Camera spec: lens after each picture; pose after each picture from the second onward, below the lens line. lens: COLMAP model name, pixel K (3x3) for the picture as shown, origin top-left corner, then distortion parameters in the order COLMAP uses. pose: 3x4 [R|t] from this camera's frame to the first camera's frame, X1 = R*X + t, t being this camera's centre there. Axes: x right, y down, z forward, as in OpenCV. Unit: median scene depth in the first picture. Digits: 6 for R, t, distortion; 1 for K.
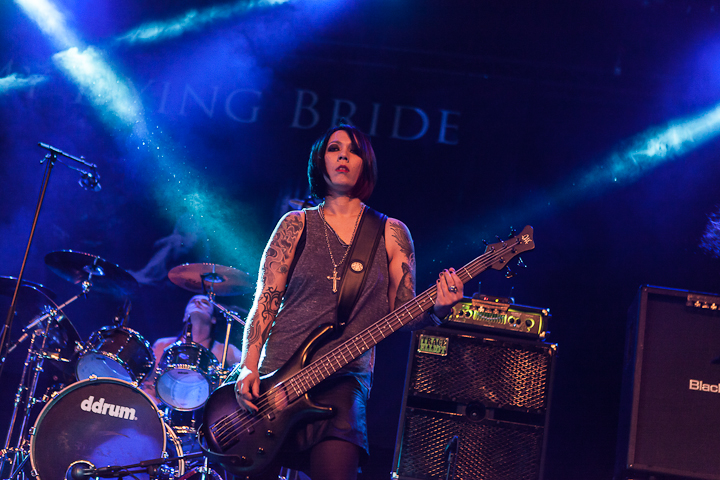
lens RADIAL K [[1357.3, 0, 355.5], [0, 1357.3, 237.3], [0, 0, 1]] dist [-0.072382, 0.000000]
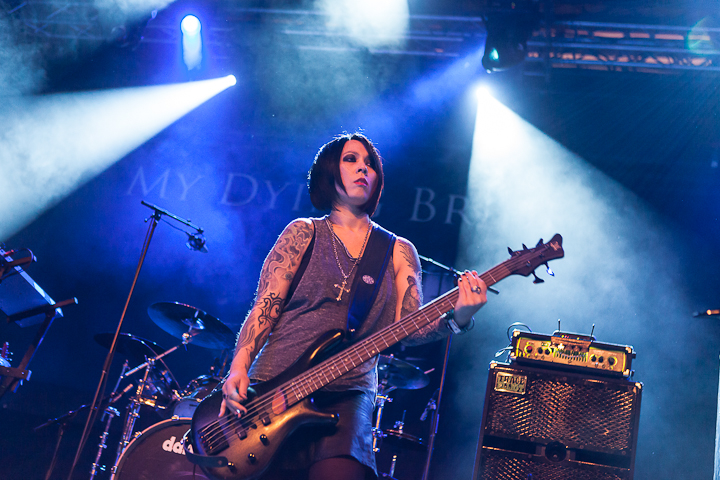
lens RADIAL K [[1044.3, 0, 378.6], [0, 1044.3, 269.2], [0, 0, 1]] dist [-0.042549, 0.000000]
pose [[0.989579, -0.014625, -0.143244, 0.070102], [-0.002184, 0.993189, -0.116490, 0.083664], [0.143972, 0.115589, 0.982808, 0.242583]]
